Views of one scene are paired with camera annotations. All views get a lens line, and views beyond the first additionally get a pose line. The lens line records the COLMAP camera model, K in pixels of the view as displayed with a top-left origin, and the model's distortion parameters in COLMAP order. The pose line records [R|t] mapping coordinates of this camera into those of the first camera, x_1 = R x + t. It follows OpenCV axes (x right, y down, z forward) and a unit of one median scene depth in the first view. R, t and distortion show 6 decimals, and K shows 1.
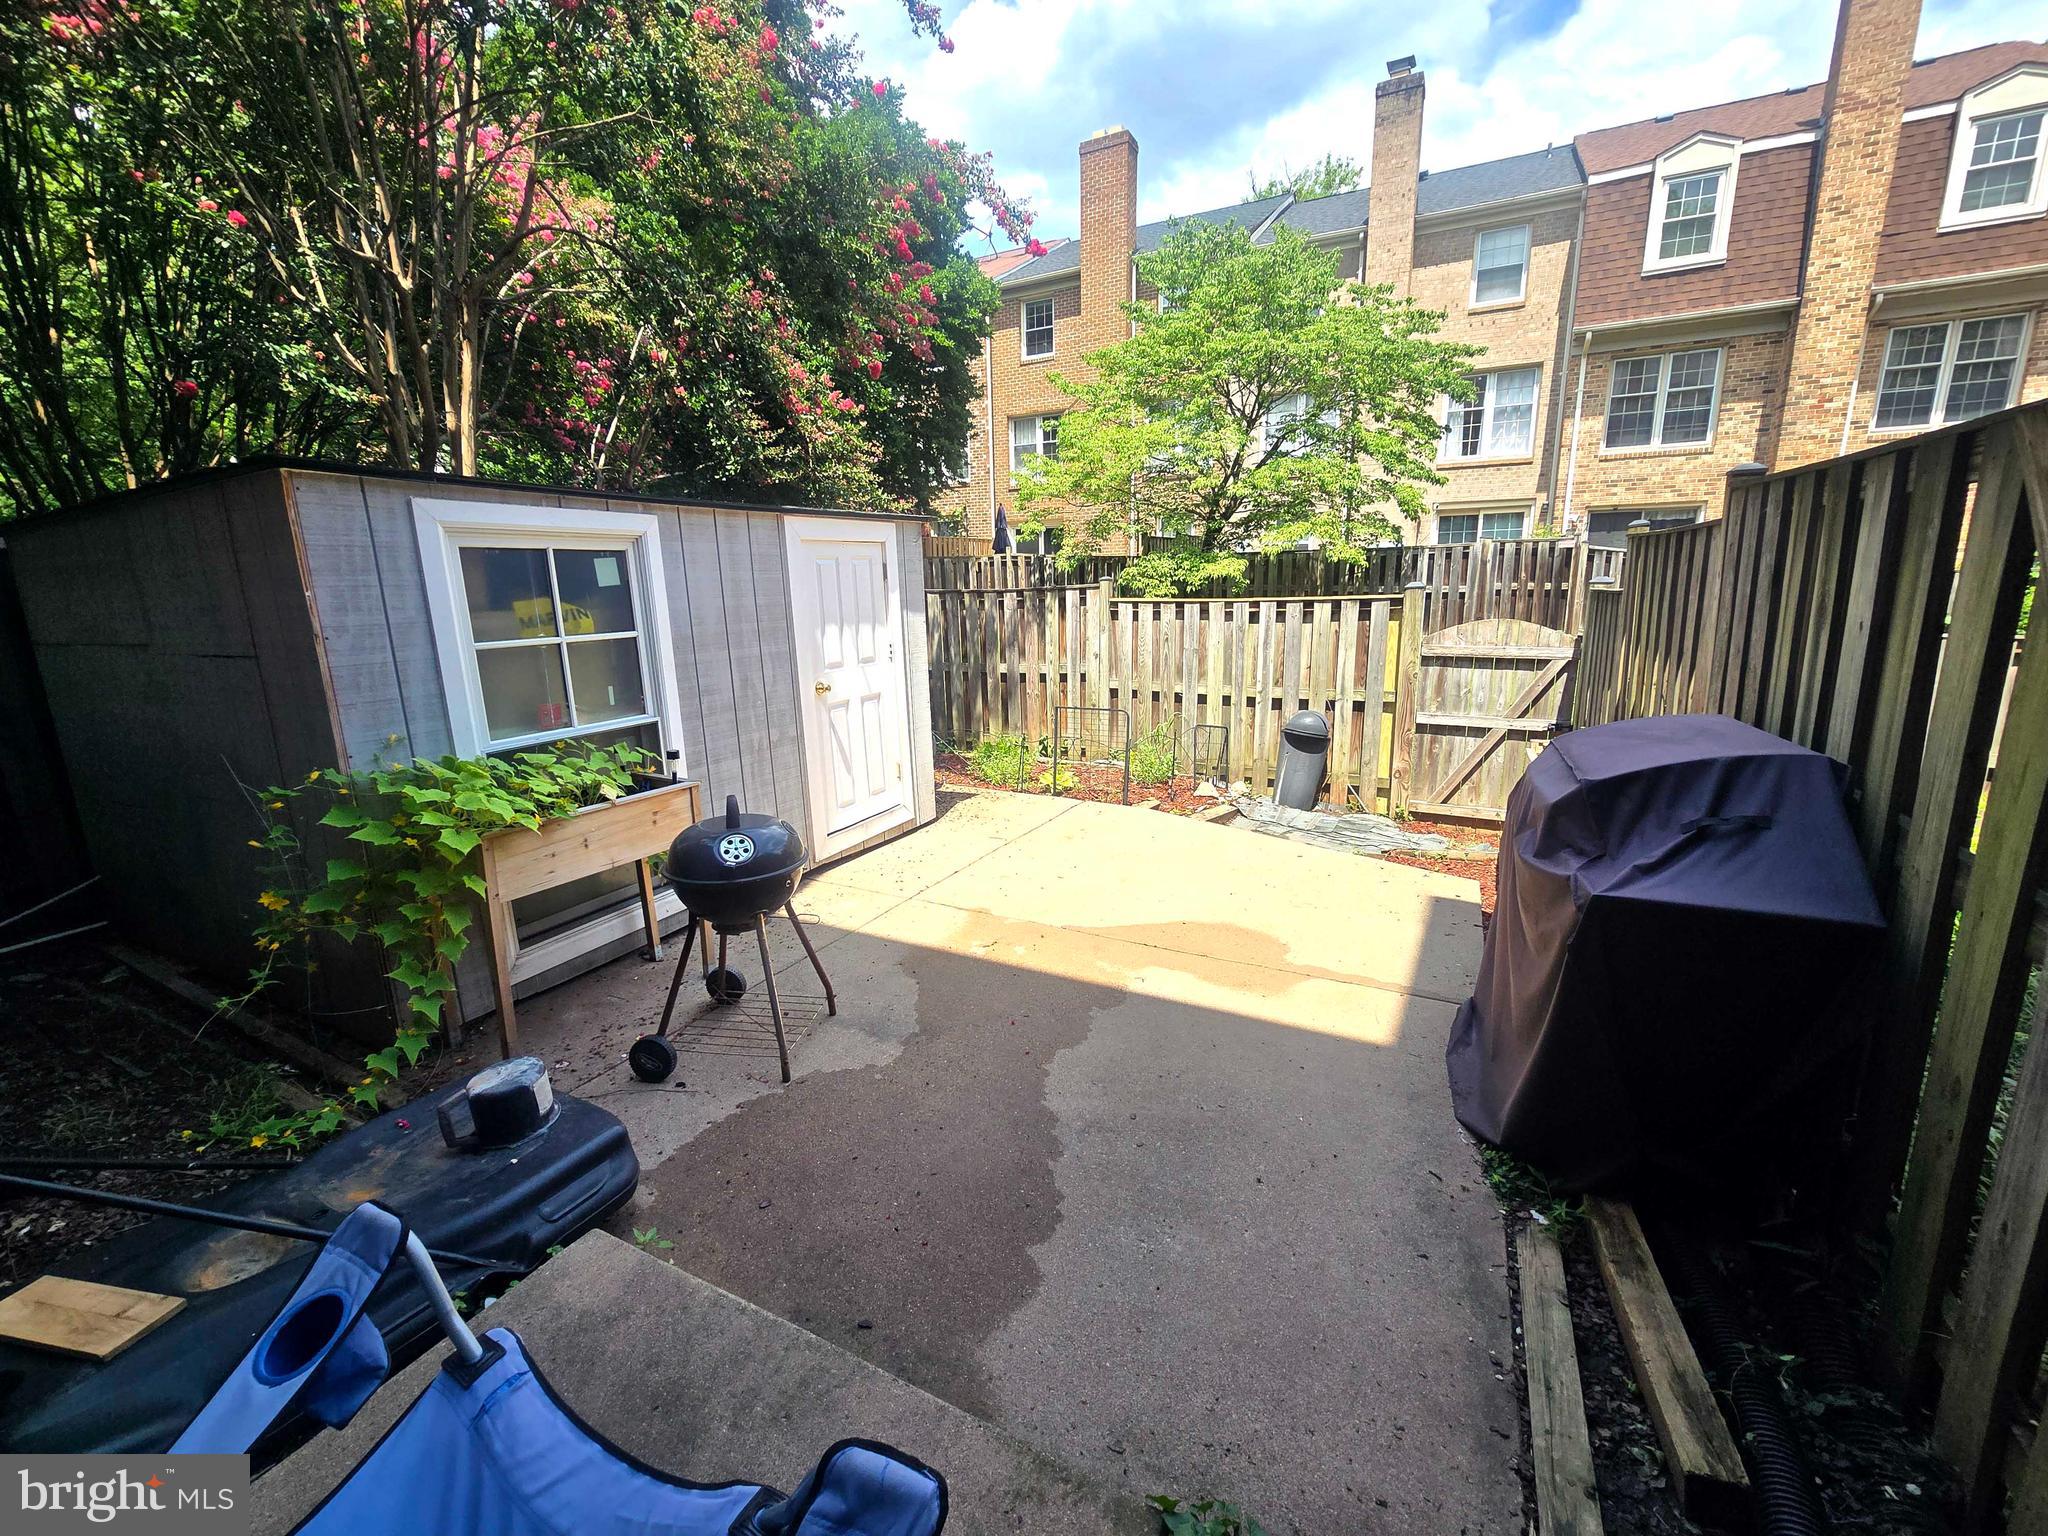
lens RADIAL K [[842.5, 0, 1020.1], [0, 842.5, 768.7], [0, 0, 1]] dist [-0.003466, -0.000250]
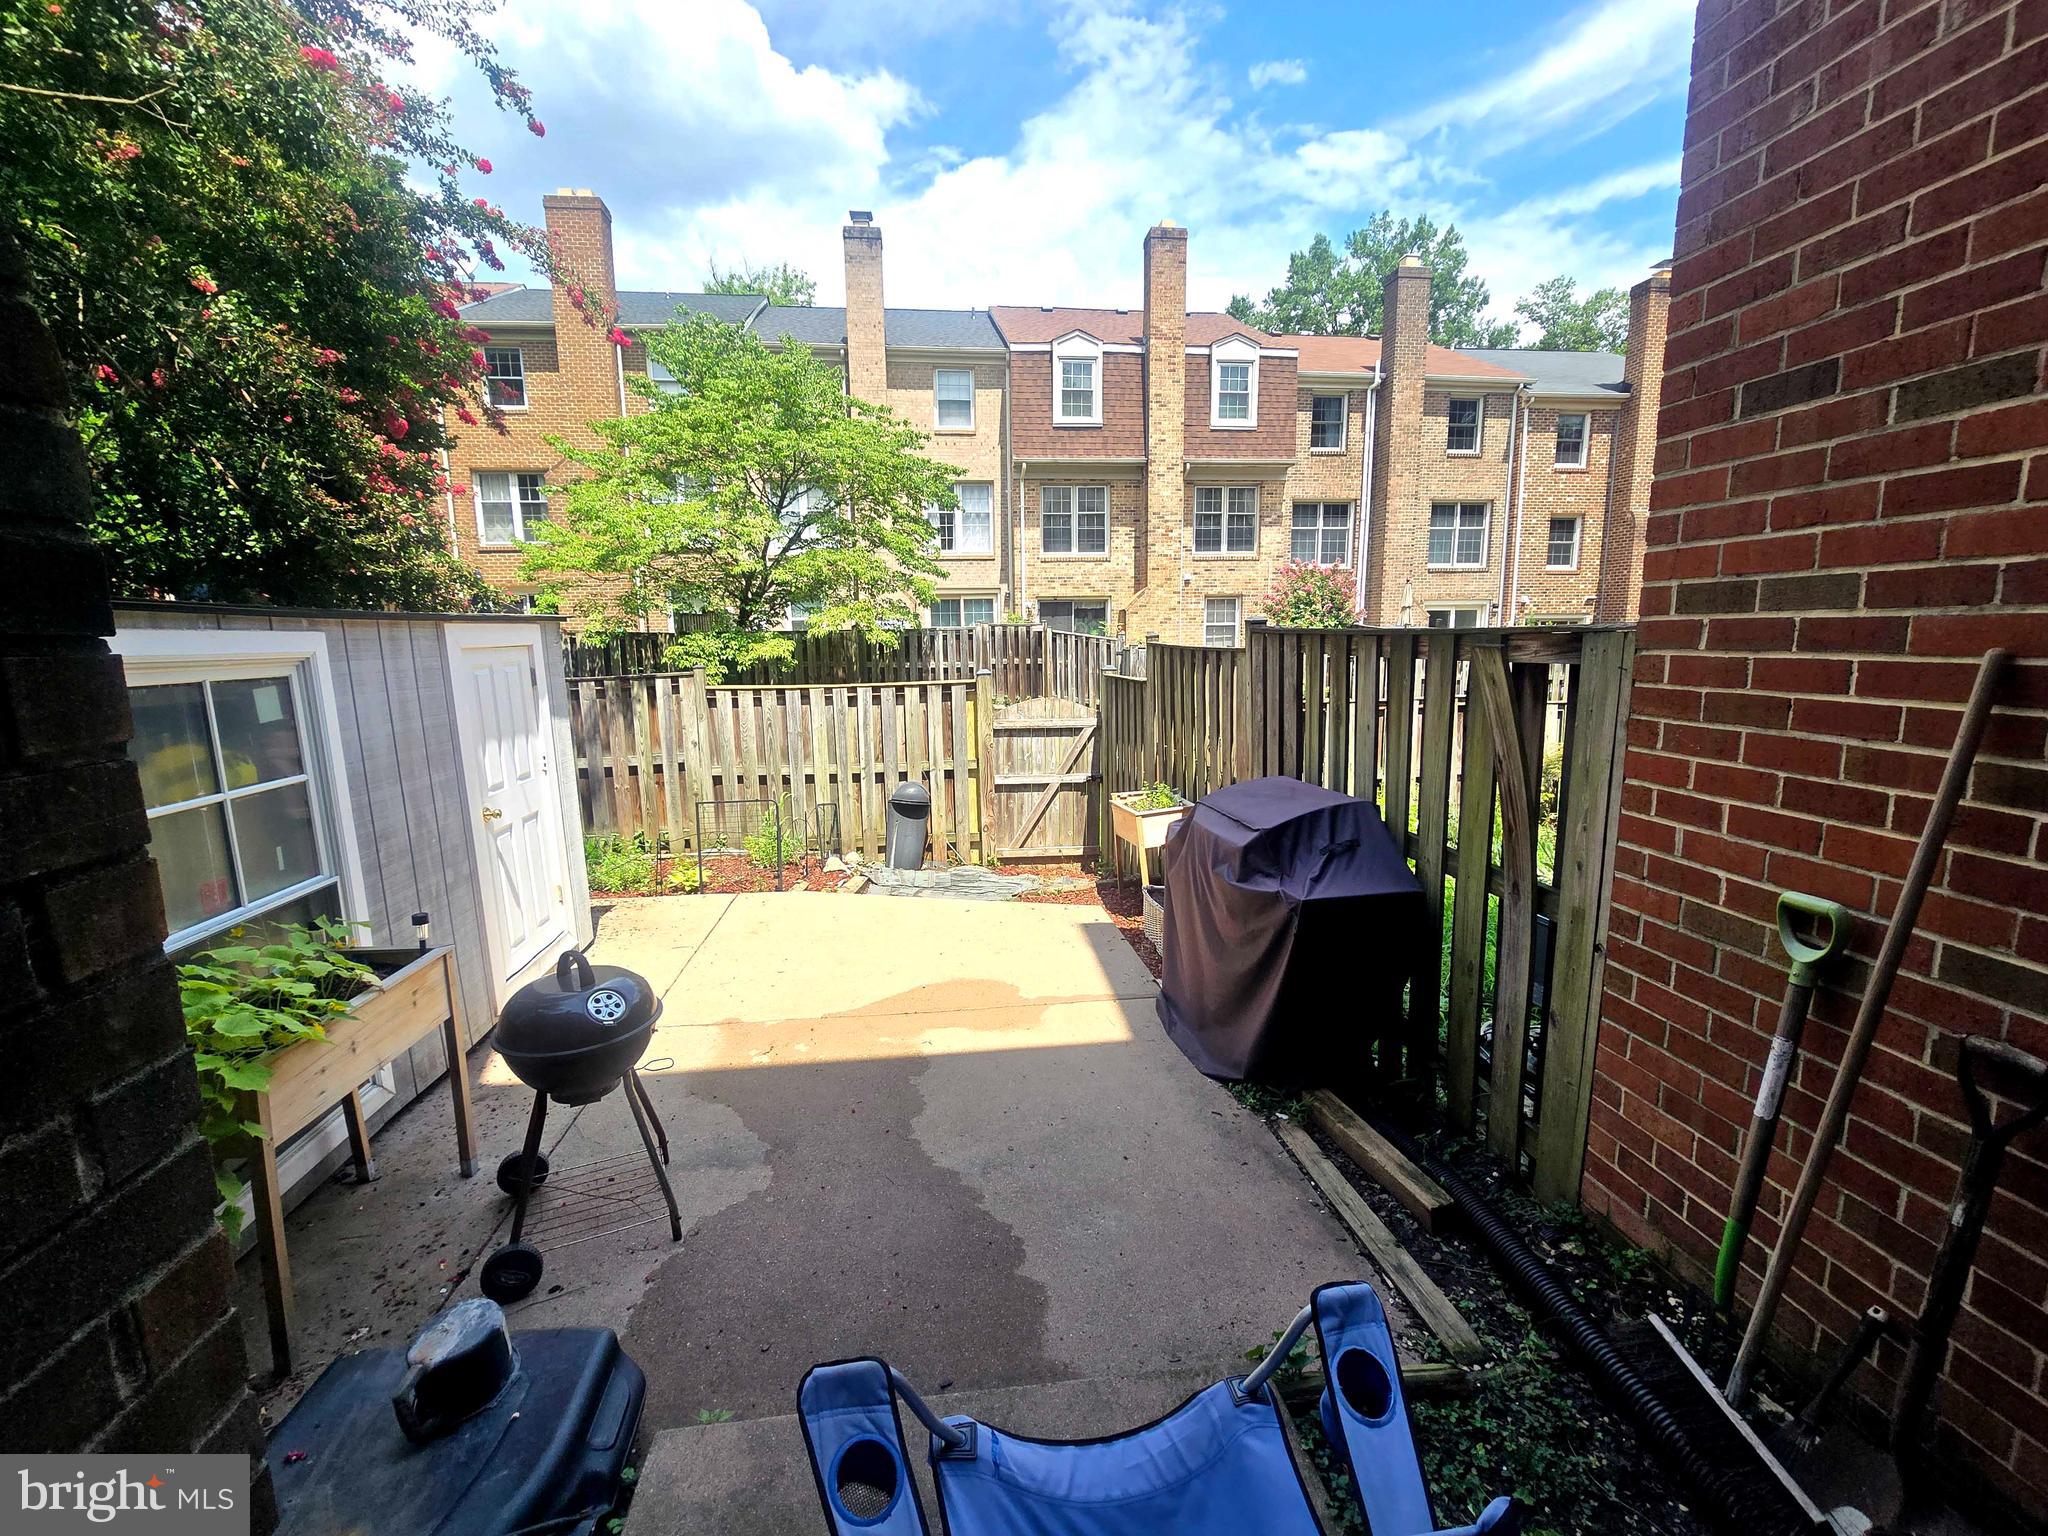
lens RADIAL K [[842.5, 0, 1020.1], [0, 842.5, 768.7], [0, 0, 1]] dist [-0.003466, -0.000250]
pose [[0.823967, -0.080474, 0.560895, -0.157884], [0.120974, 0.992025, -0.035383, -0.026578], [-0.553574, 0.097009, 0.827131, -0.018381]]
